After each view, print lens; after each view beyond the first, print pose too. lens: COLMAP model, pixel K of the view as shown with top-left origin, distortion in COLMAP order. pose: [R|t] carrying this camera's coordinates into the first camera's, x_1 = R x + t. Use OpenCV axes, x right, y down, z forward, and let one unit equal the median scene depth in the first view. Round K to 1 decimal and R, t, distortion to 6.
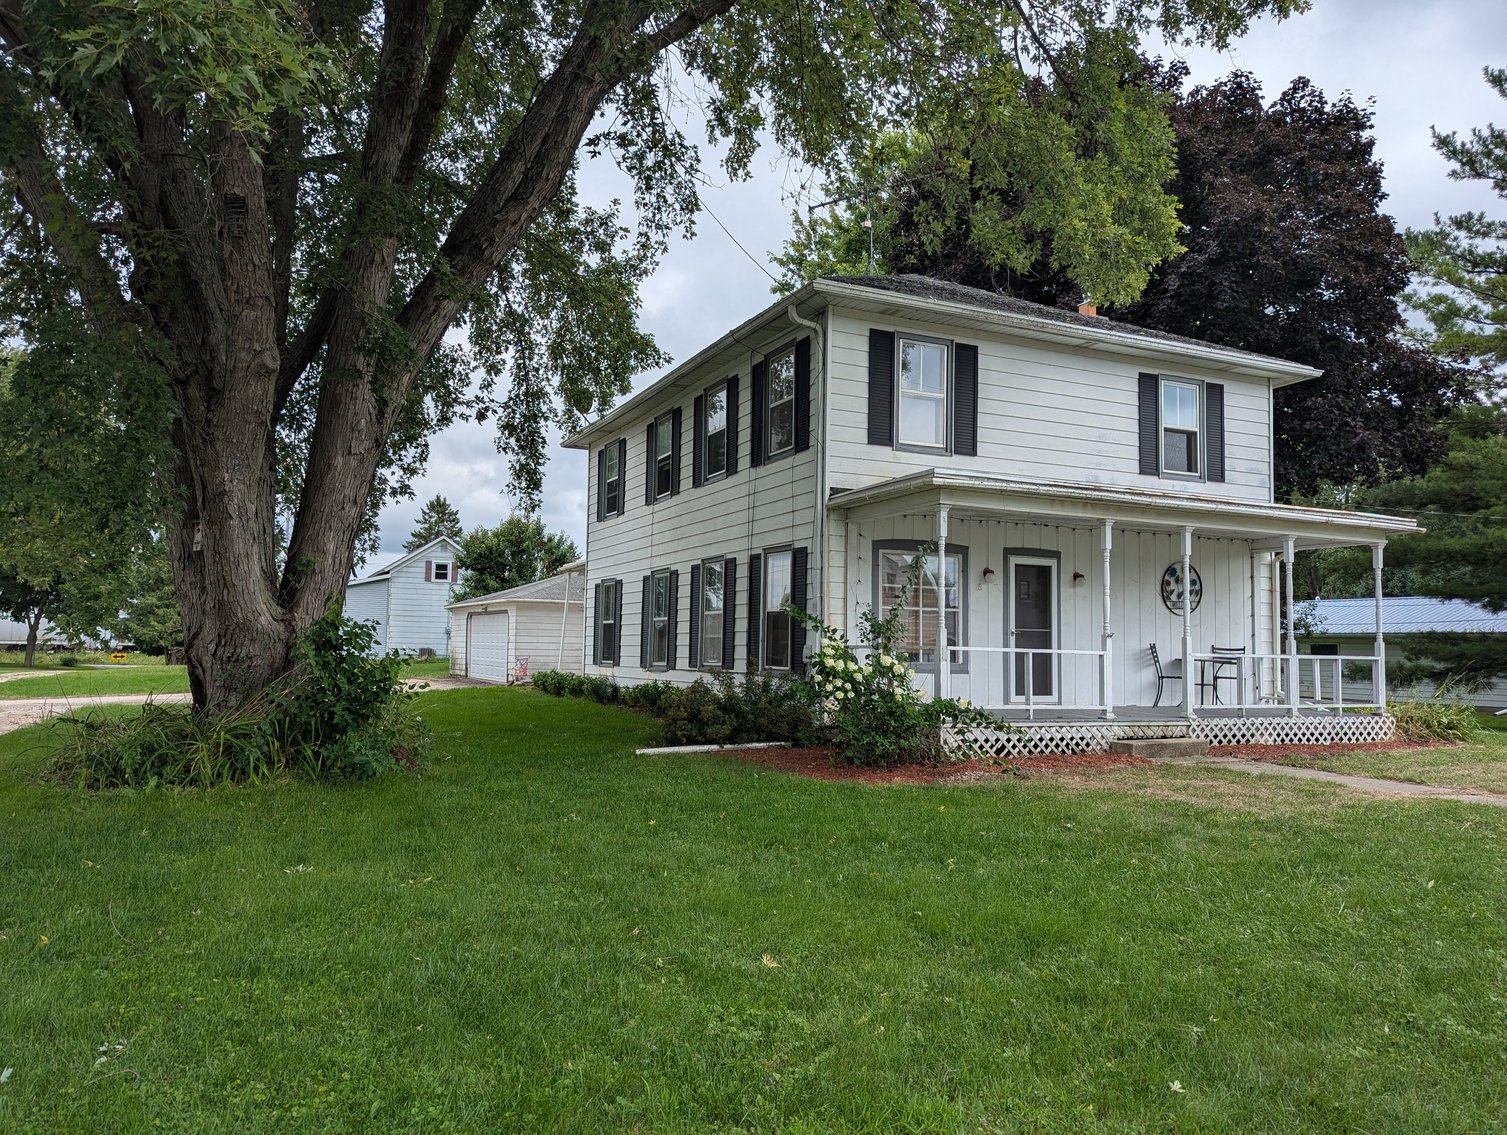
lens RADIAL K [[1071.0, 0, 751.9], [0, 1071.0, 563.6], [0, 0, 1]] dist [0.048644, -0.014589]
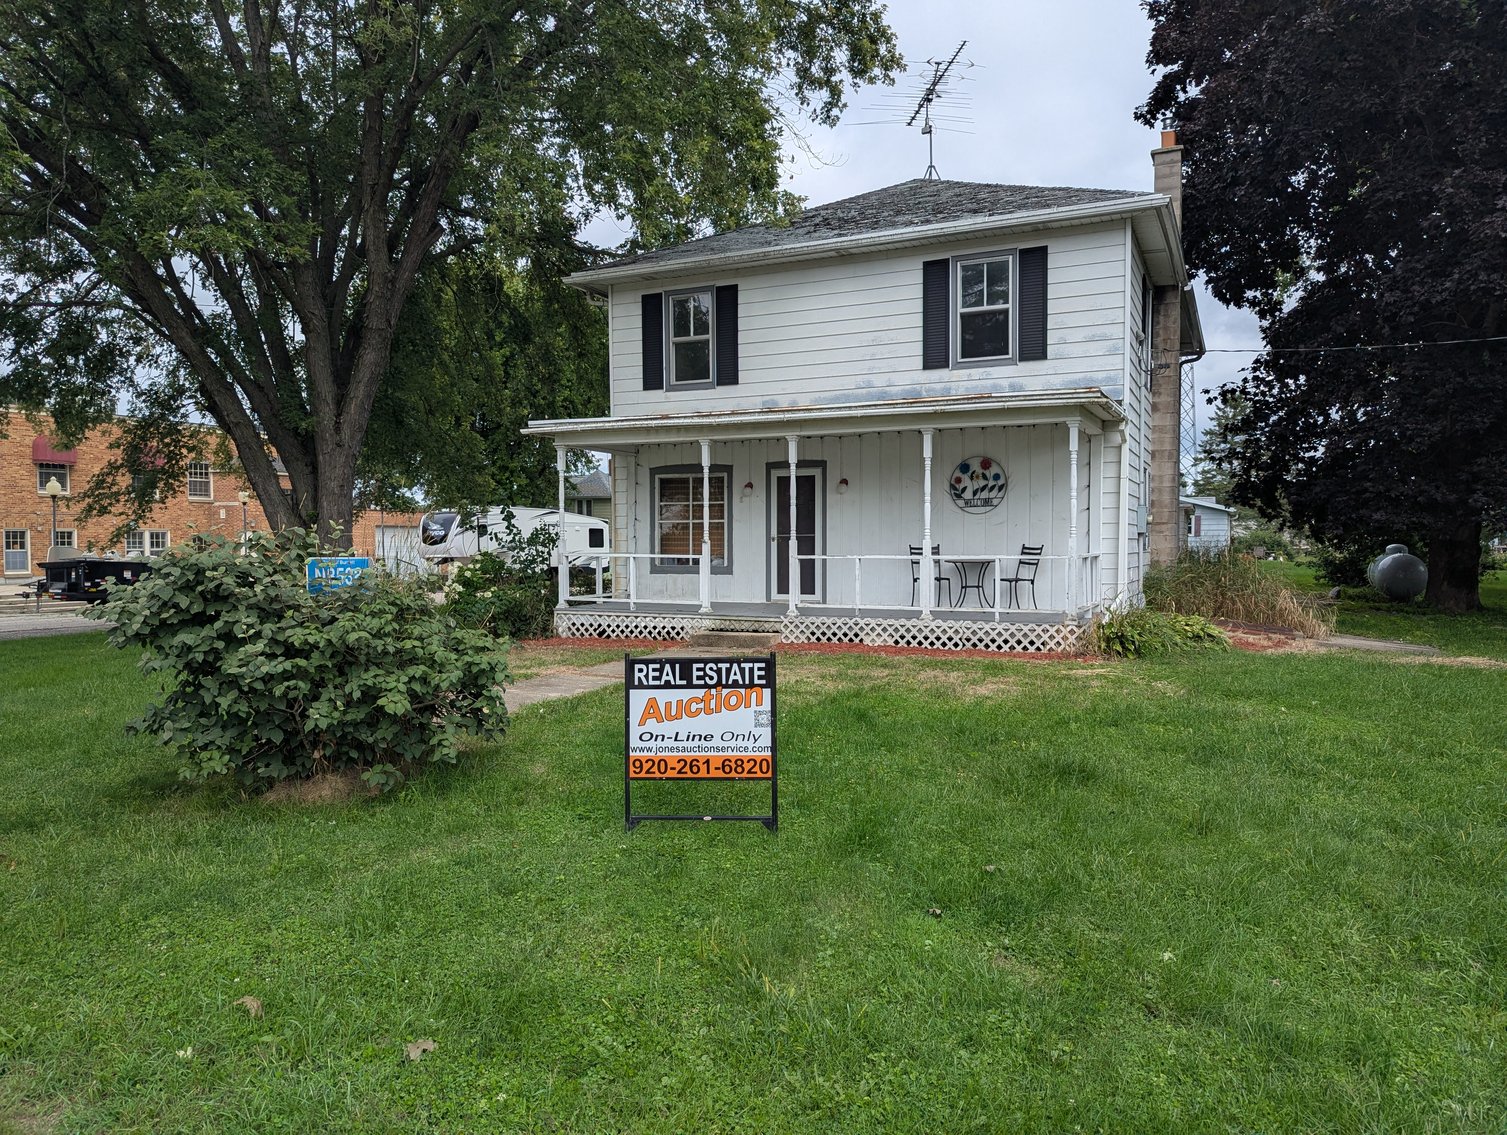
lens RADIAL K [[1071.0, 0, 752.4], [0, 1071.0, 578.5], [0, 0, 1]] dist [0.048644, -0.014589]
pose [[0.630941, 0.007989, -0.775790, 1.095242], [0.076869, 0.994383, 0.072757, 0.023151], [0.772014, -0.105539, 0.626782, 0.277236]]
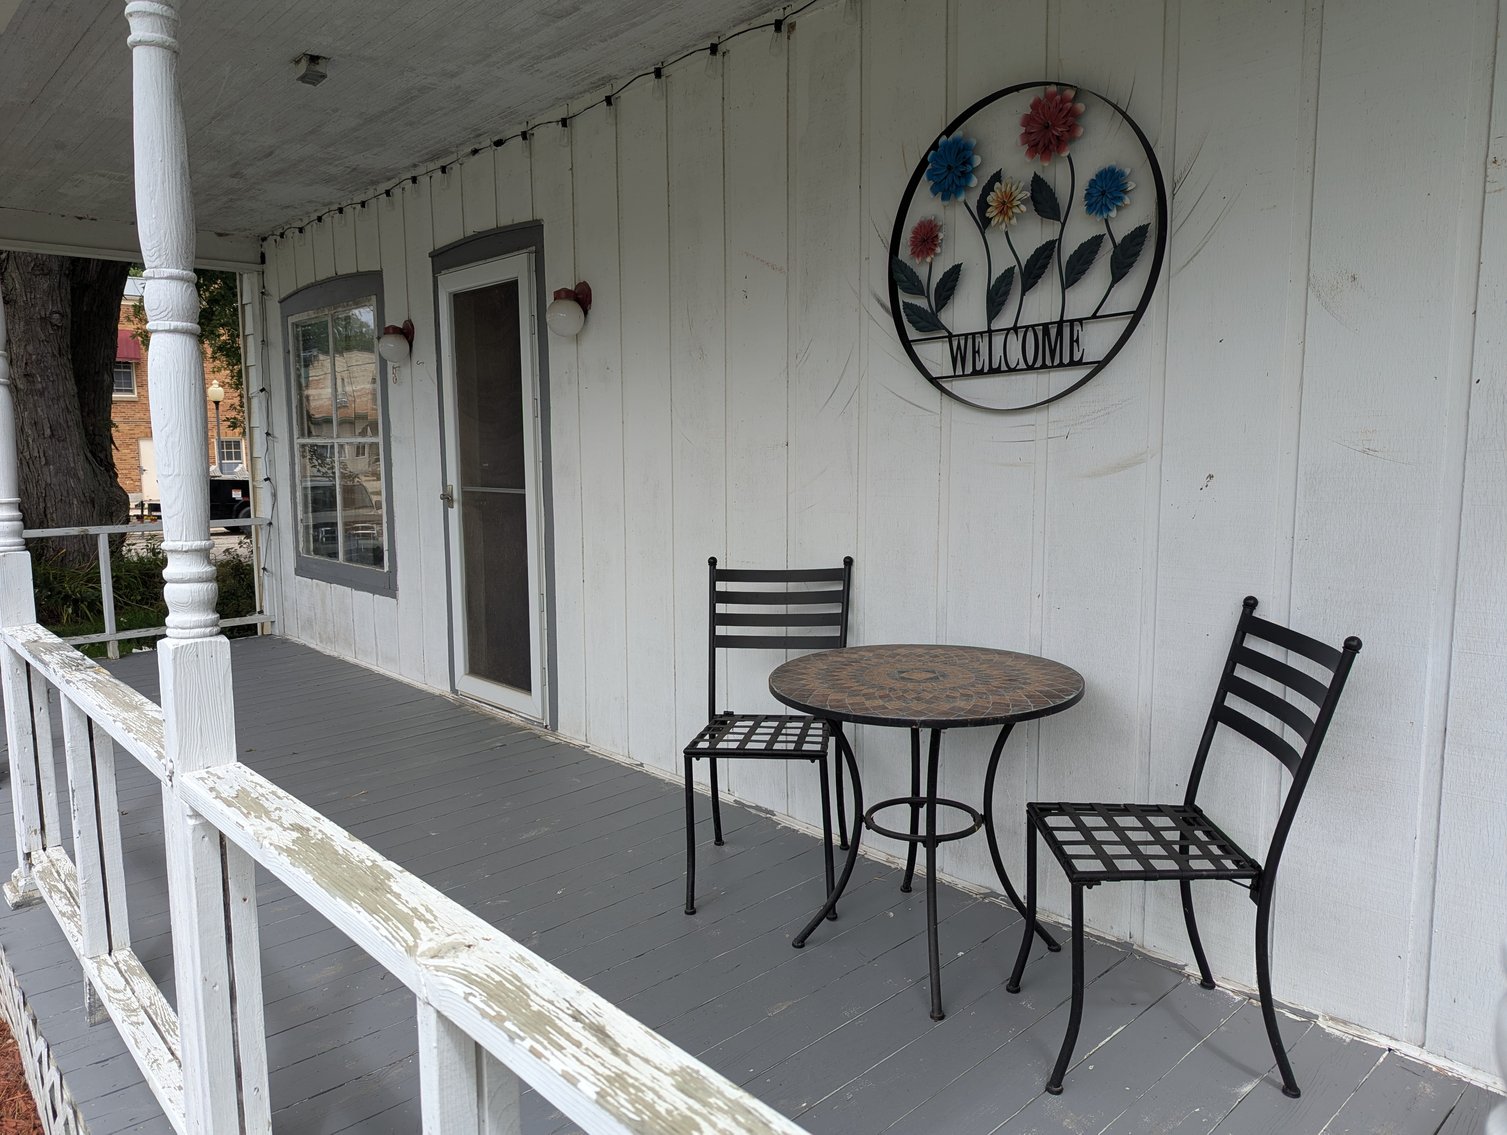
lens RADIAL K [[1071.0, 0, 747.3], [0, 1071.0, 558.2], [0, 0, 1]] dist [0.048644, -0.014589]
pose [[0.269513, 0.092558, -0.958538, 0.607899], [0.101067, 0.987155, 0.123738, 0.050246], [0.957679, -0.130226, 0.256696, 0.995703]]
